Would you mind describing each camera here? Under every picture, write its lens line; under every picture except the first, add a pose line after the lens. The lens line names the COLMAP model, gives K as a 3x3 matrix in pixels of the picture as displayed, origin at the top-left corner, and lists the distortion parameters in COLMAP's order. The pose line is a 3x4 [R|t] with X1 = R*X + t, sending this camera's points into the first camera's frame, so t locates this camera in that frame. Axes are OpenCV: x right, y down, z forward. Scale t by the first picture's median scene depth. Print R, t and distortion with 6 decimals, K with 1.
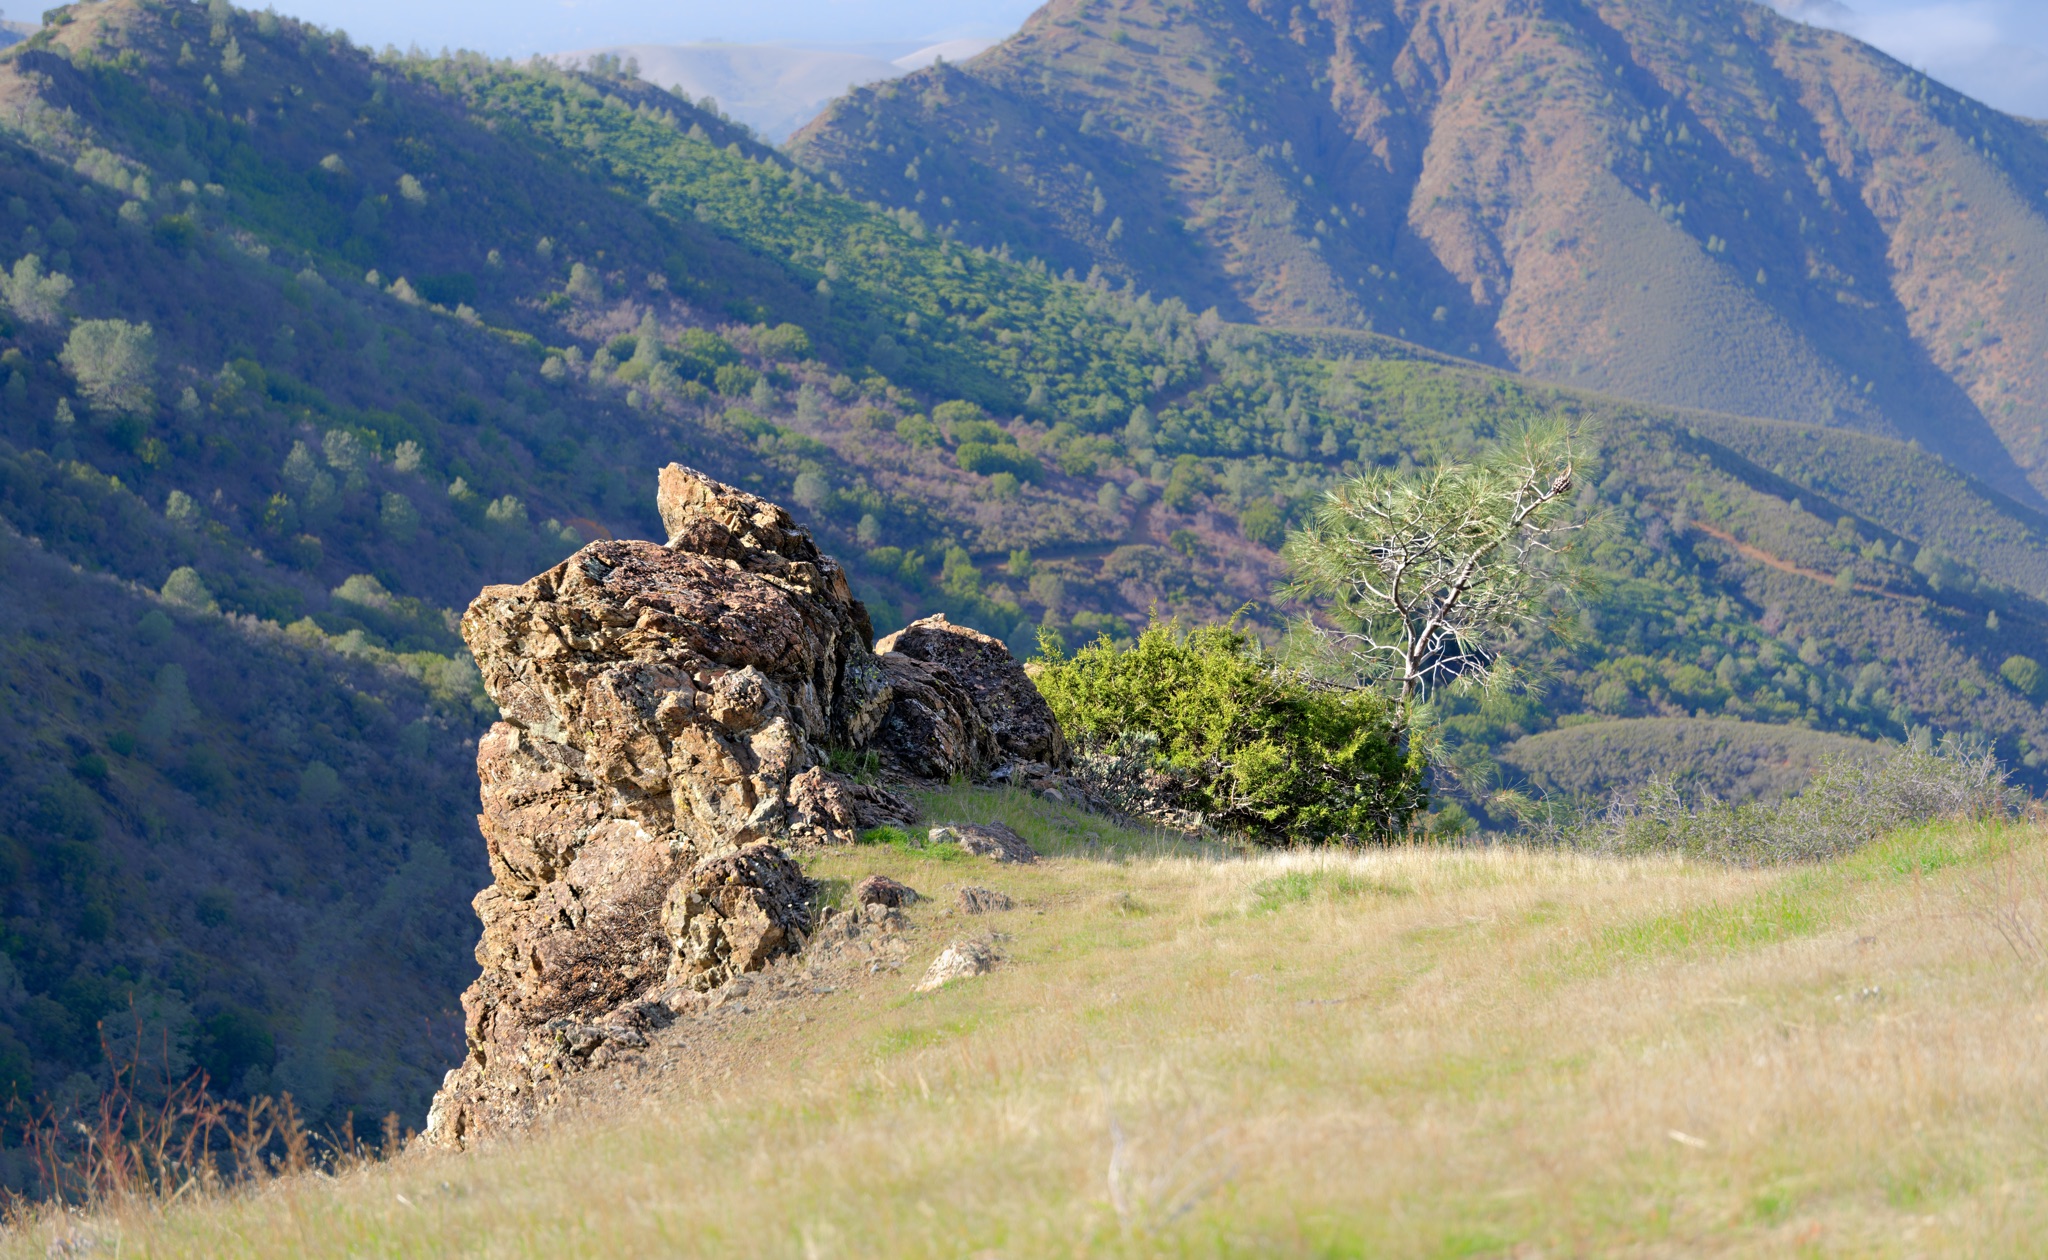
lens RADIAL K [[4389.8, 0, 1024.4], [0, 4389.8, 766.6], [0, 0, 1]] dist [-0.031896, -0.000588]
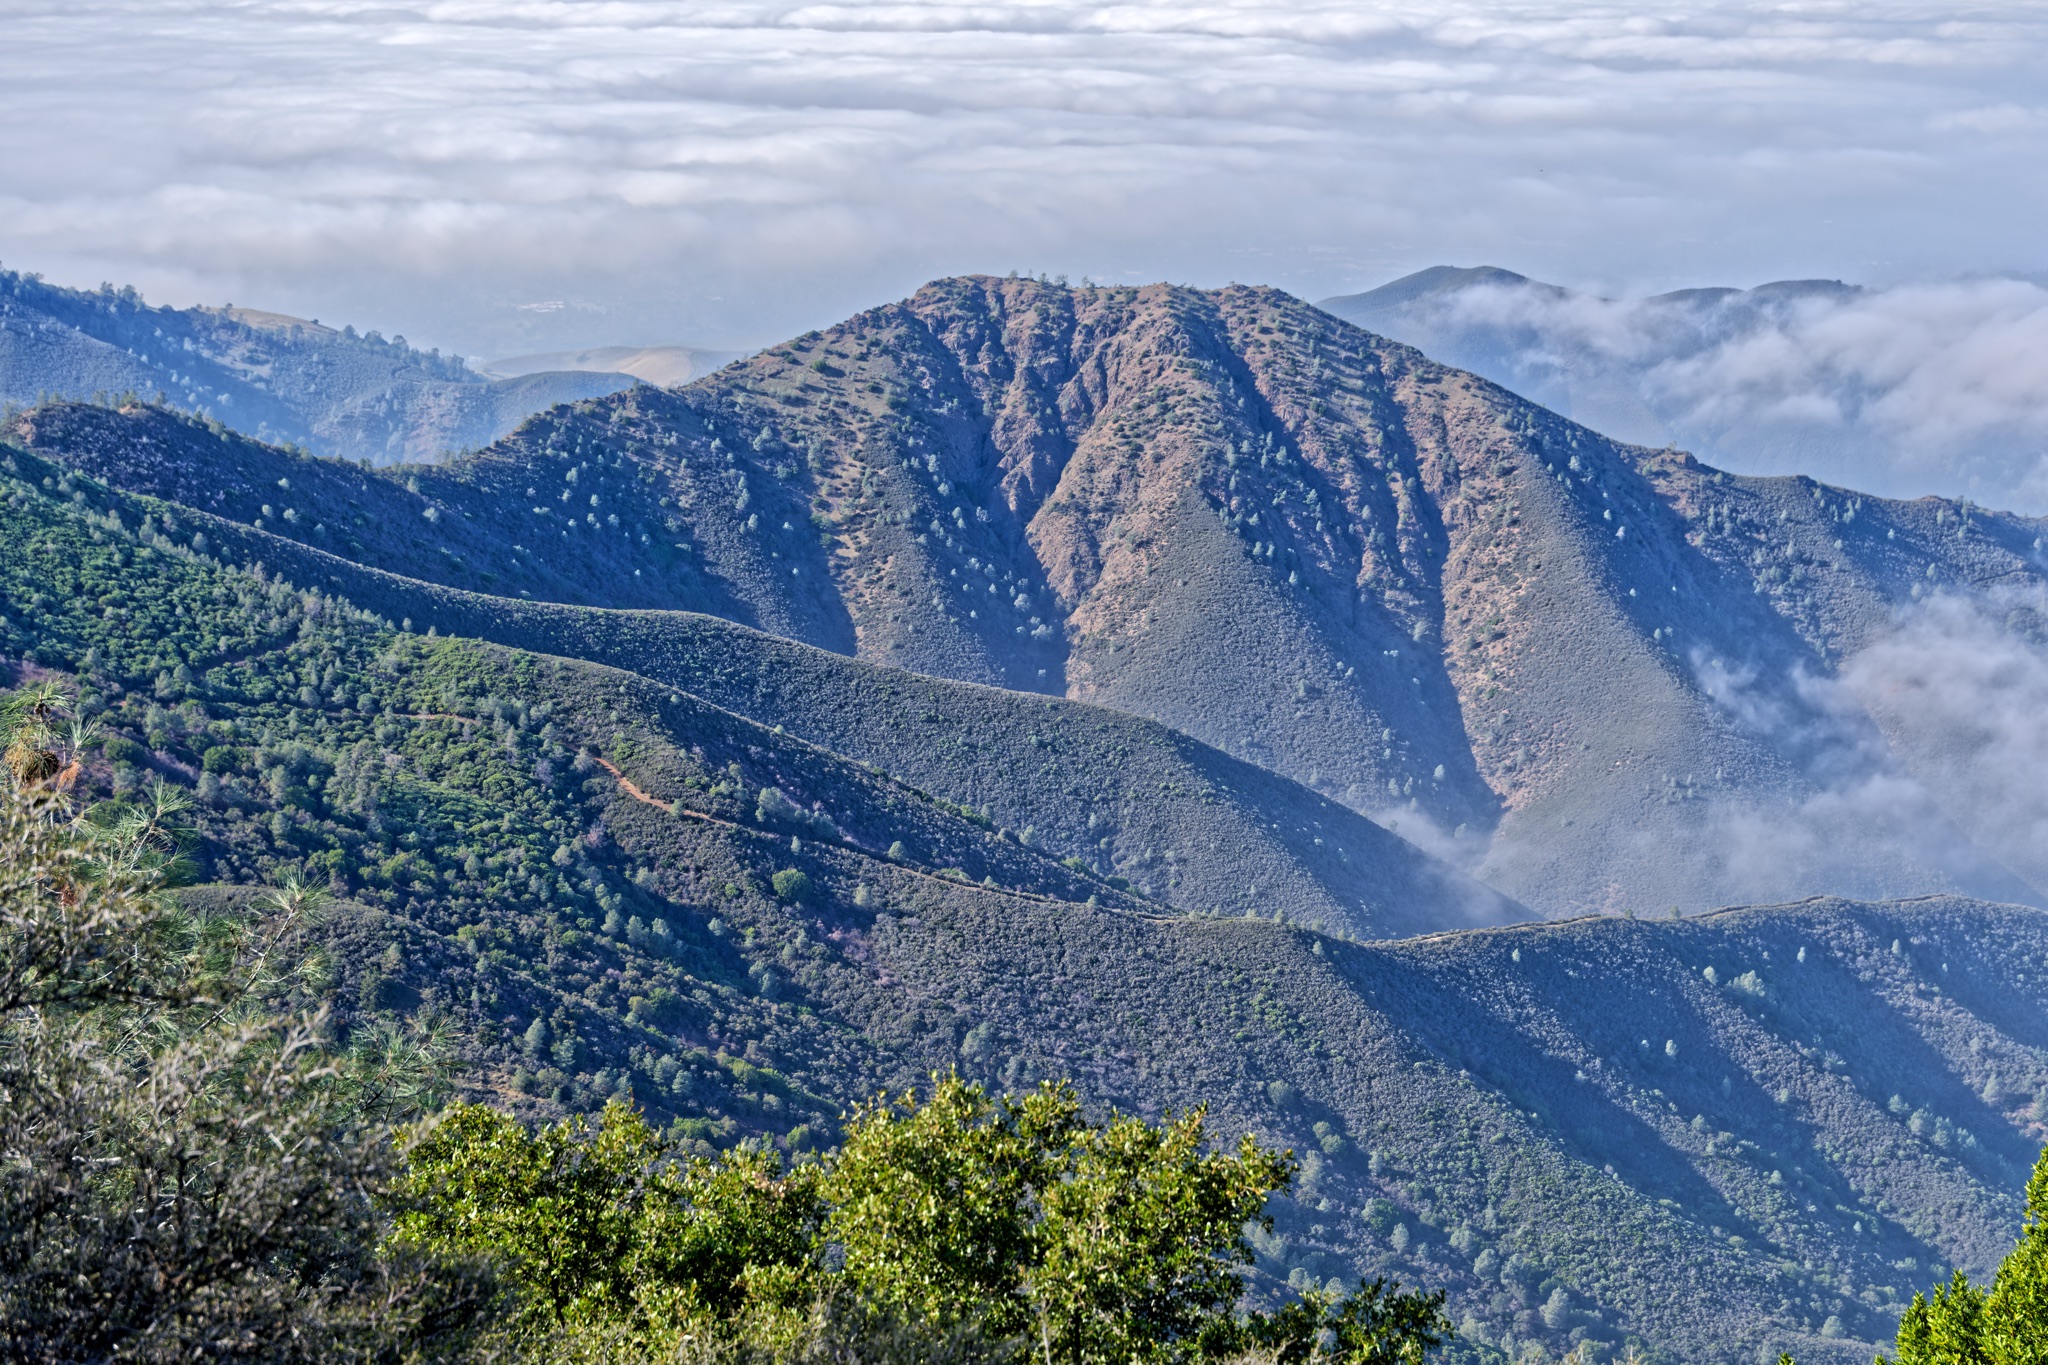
lens RADIAL K [[4382.0, 0, 1024.0], [0, 4382.0, 682.5], [0, 0, 1]] dist [-0.037196, 0.177969]
pose [[0.982950, 0.035788, -0.180359, 0.397701], [-0.049192, 0.996305, -0.070404, 0.006825], [0.177173, 0.078076, 0.981078, -0.240885]]
